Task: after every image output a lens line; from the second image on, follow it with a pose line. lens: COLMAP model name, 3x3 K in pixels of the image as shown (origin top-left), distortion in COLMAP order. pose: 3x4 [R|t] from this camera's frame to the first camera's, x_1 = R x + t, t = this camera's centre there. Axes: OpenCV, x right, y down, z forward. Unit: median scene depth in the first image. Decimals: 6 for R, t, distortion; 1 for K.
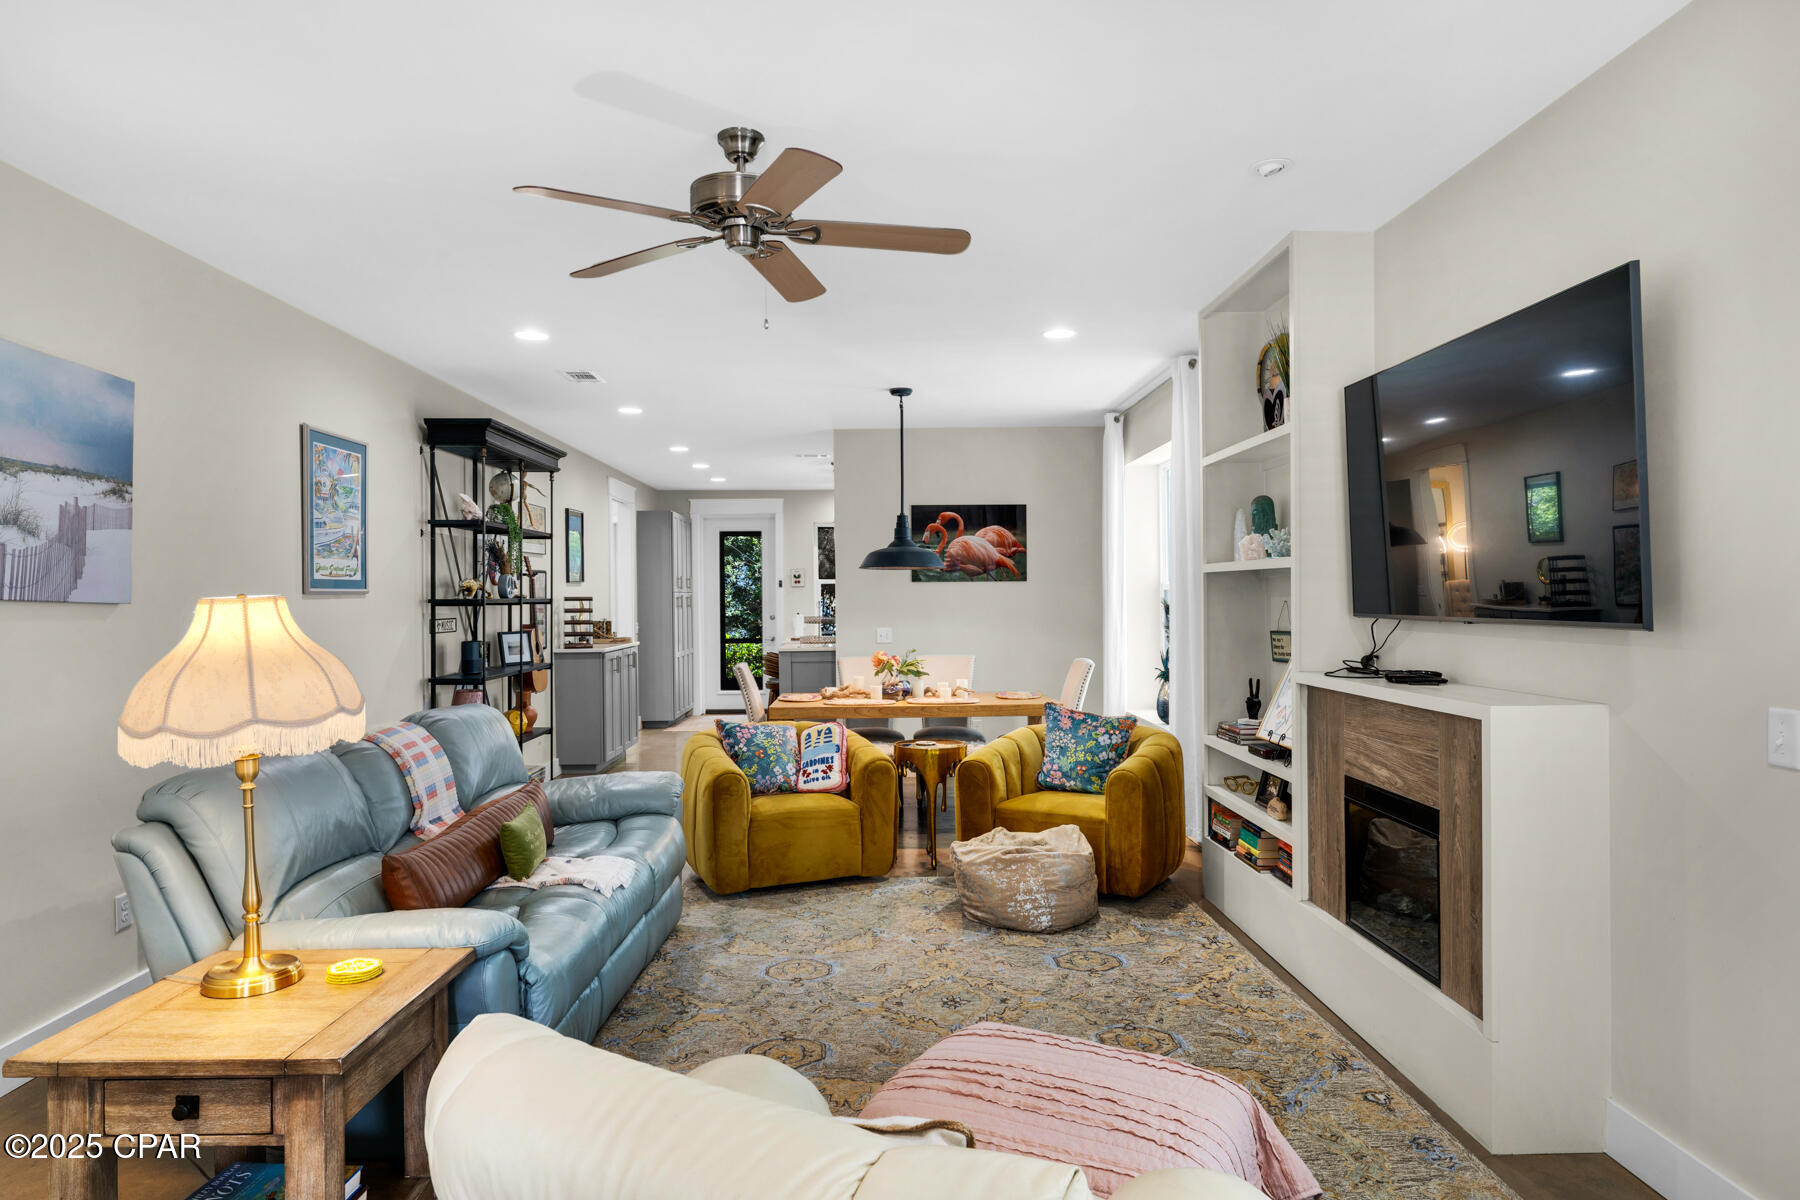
lens RADIAL K [[1071.4, 0, 899.1], [0, 1071.4, 598.1], [0, 0, 1]] dist [-0.007677, -0.001814]
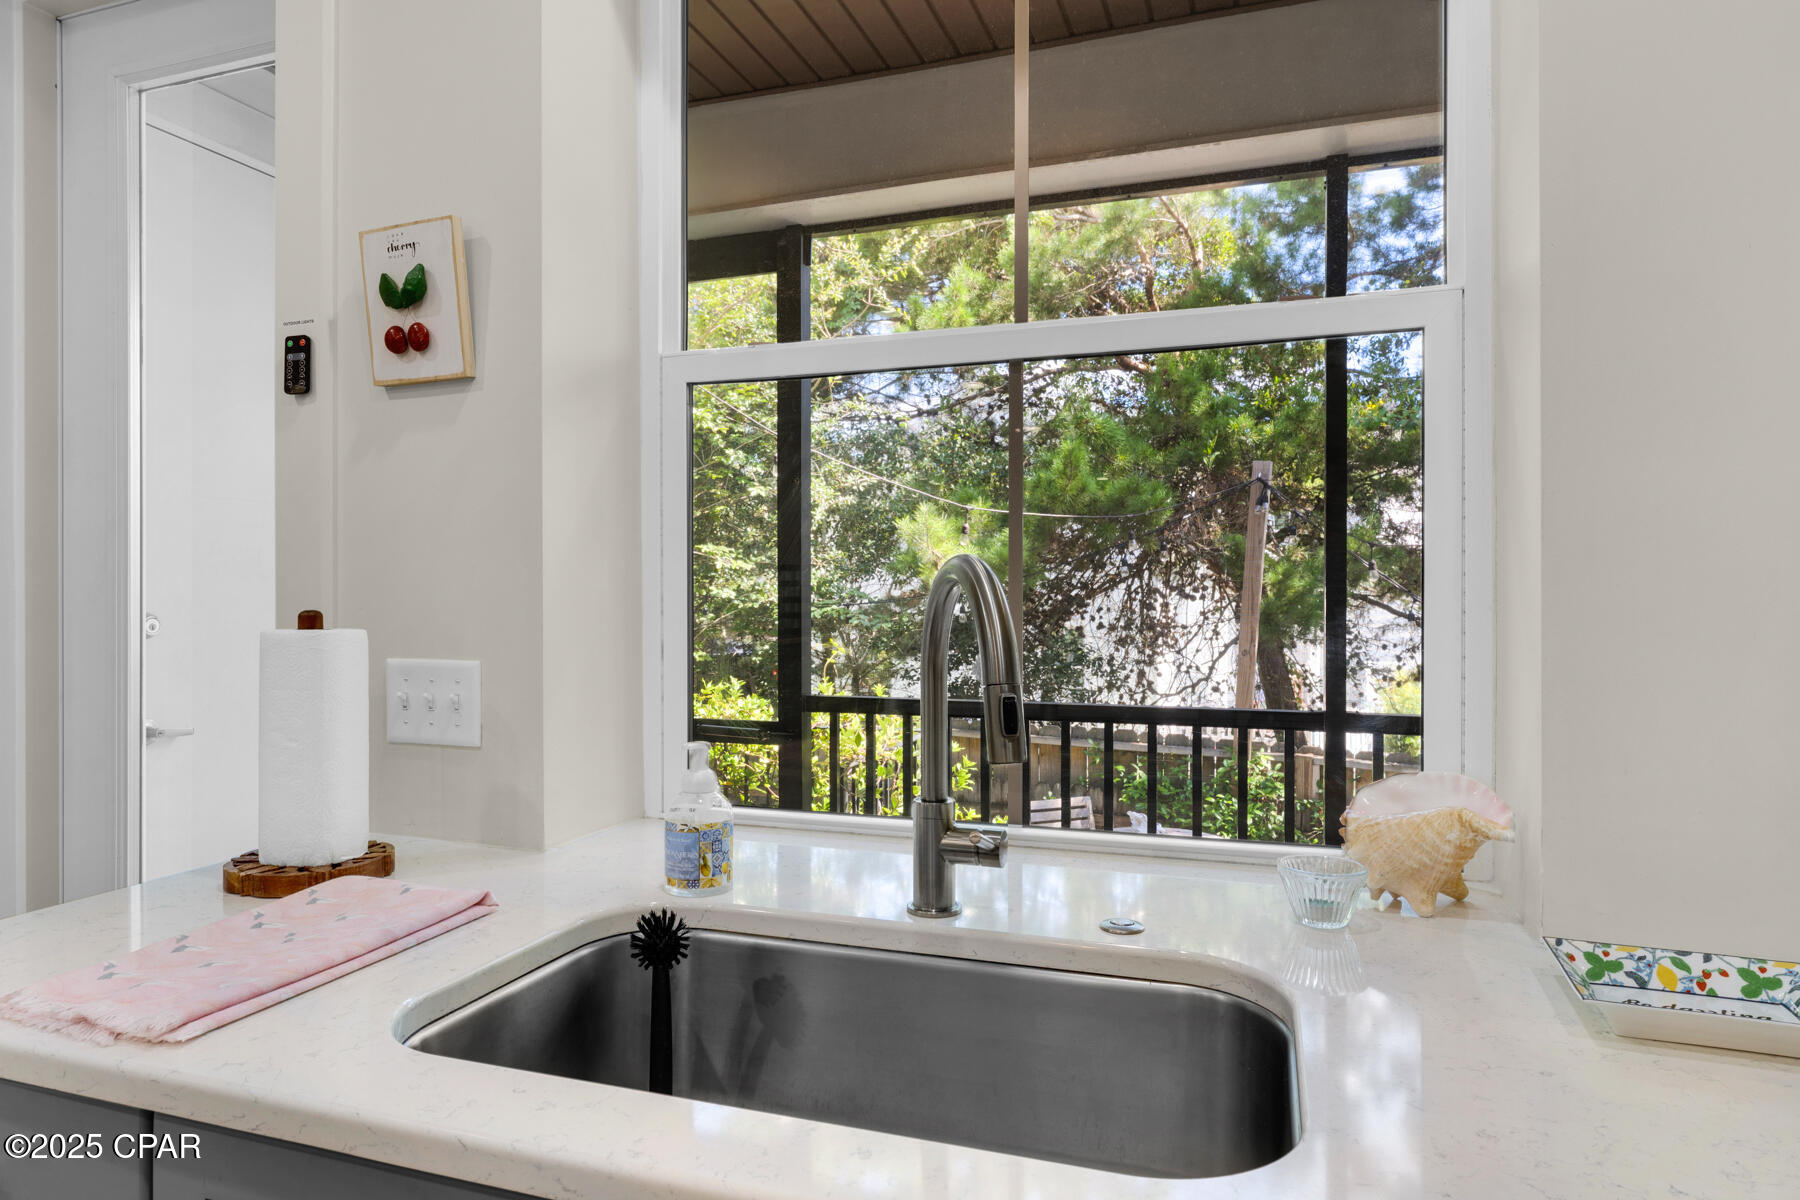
lens RADIAL K [[1071.4, 0, 898.5], [0, 1071.4, 598.2], [0, 0, 1]] dist [-0.007677, -0.001814]
pose [[0.936720, 0.010922, -0.349909, -0.015737], [-0.008512, 0.999928, 0.008425, 0.027765], [0.349976, -0.004914, 0.936746, 2.323607]]
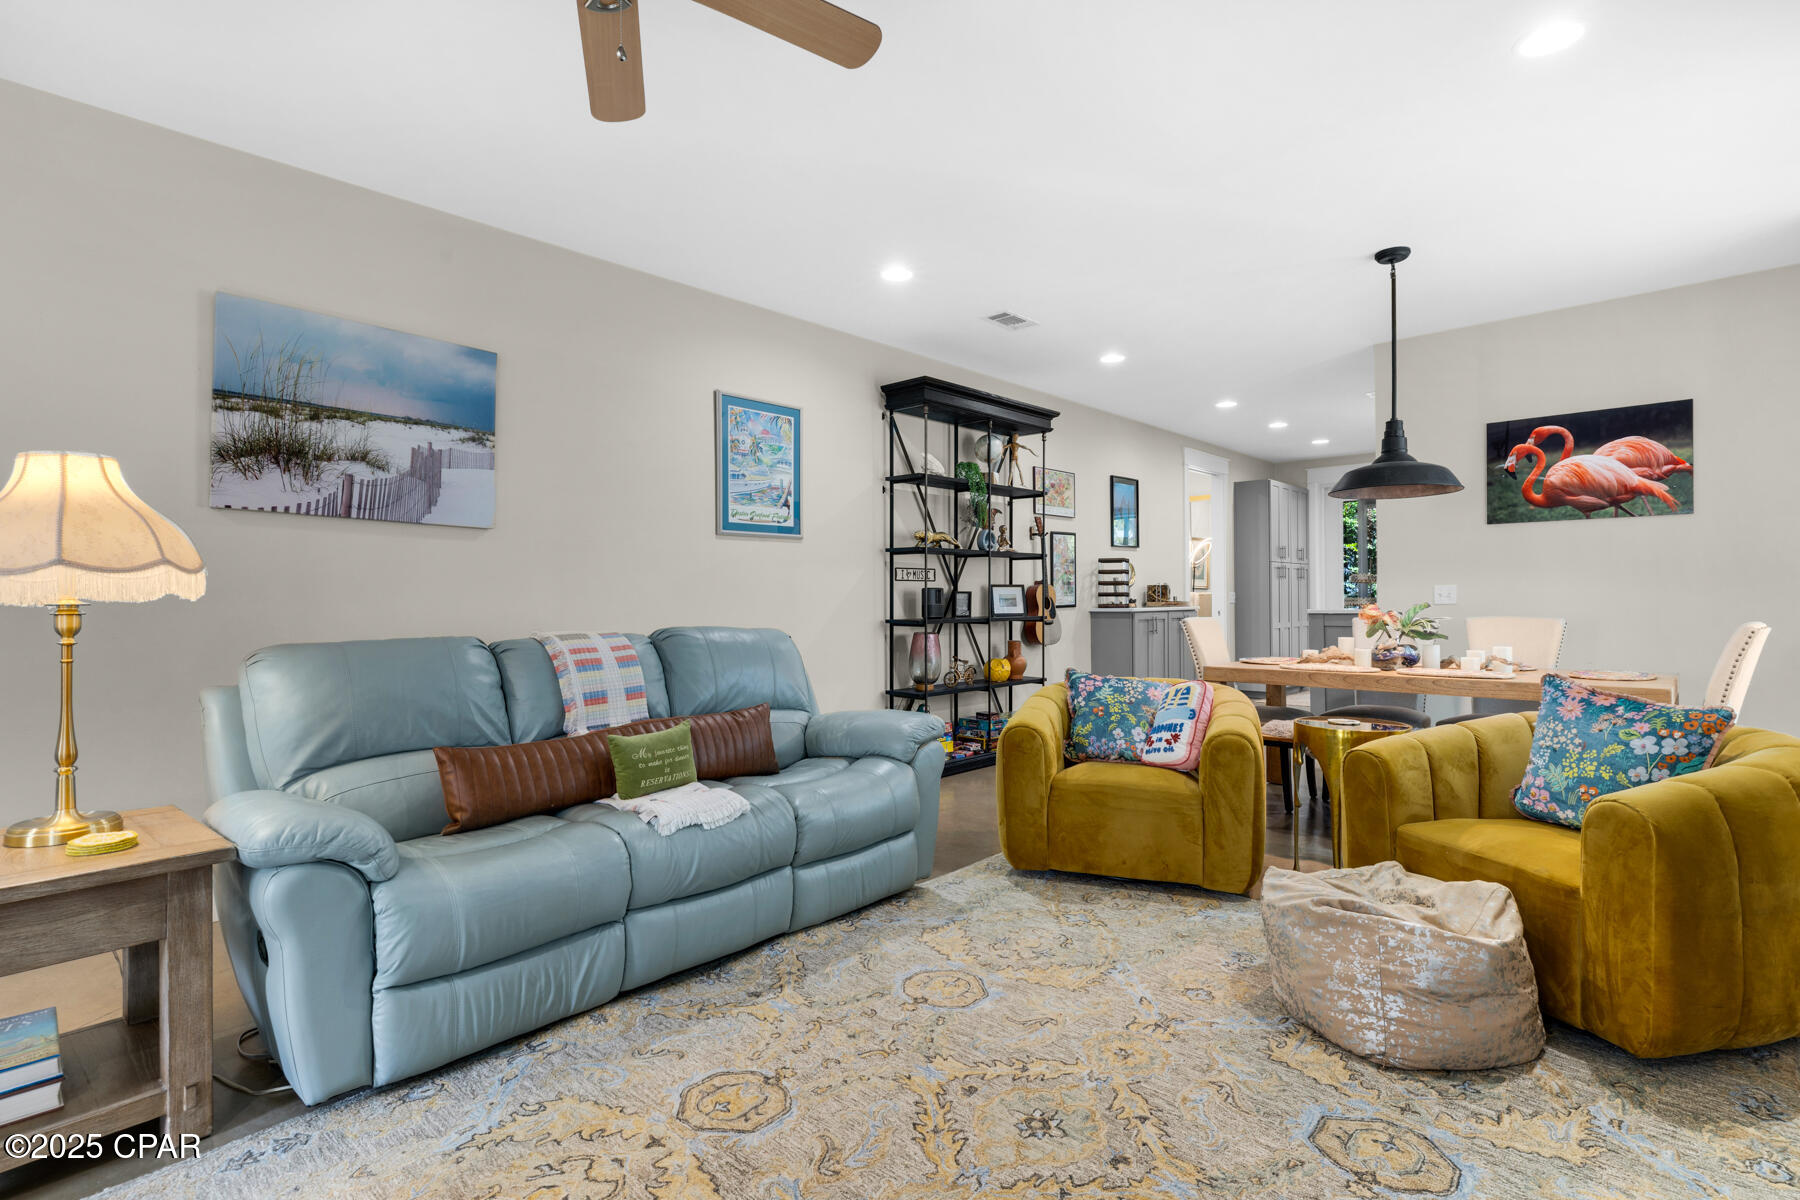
lens RADIAL K [[866.9, 0, 899.2], [0, 866.9, 598.6], [0, 0, 1]] dist [0.005772, -0.001098]
pose [[0.711099, 0.004284, -0.703079, 0.248019], [-0.001997, 0.999990, 0.004073, 0.059780], [0.703089, -0.001492, 0.711100, 0.442790]]
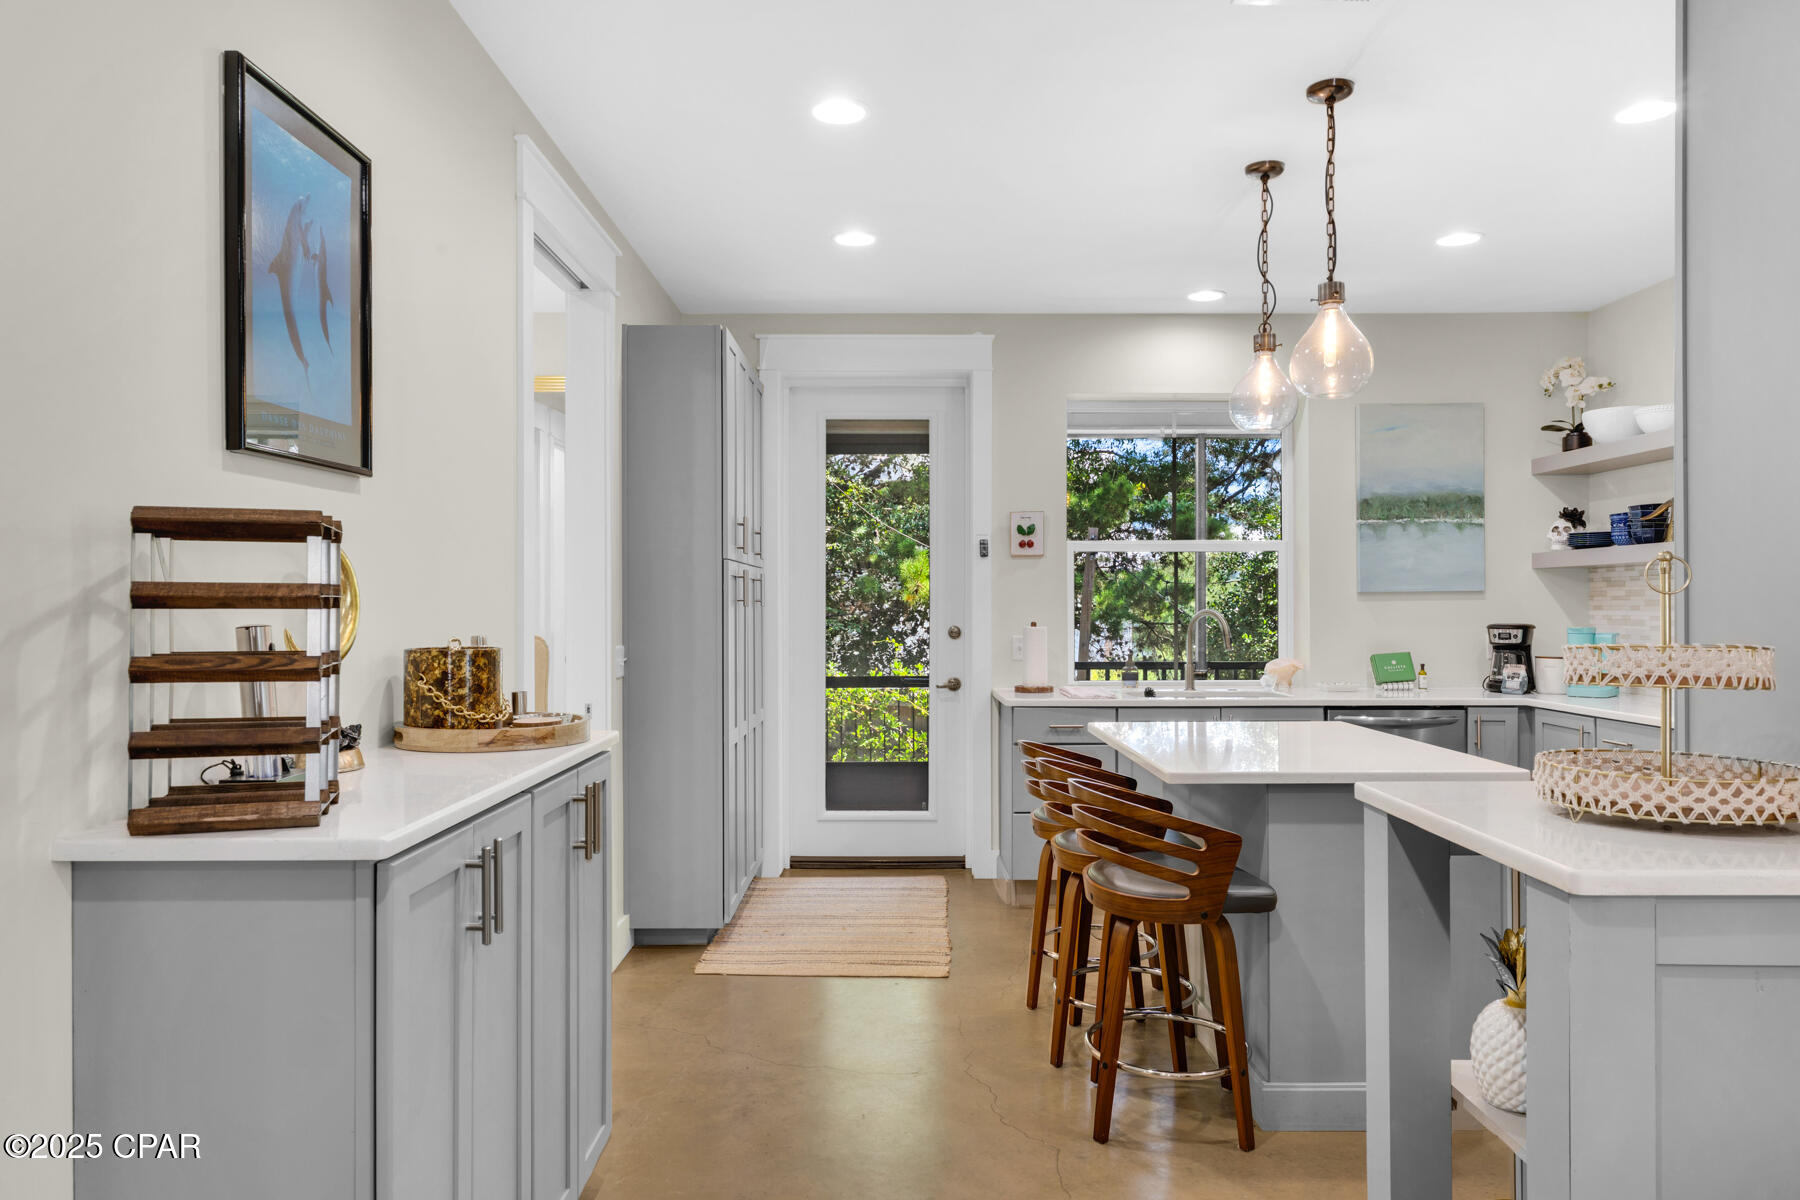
lens RADIAL K [[1199.4, 0, 887.6], [0, 1199.4, 601.0], [0, 0, 1]] dist [0.006413, -0.001448]
pose [[0.999328, 0.009354, -0.035450, -0.332313], [-0.009516, 0.999945, -0.004416, 0.021333], [0.035406, 0.004750, 0.999362, 1.410477]]
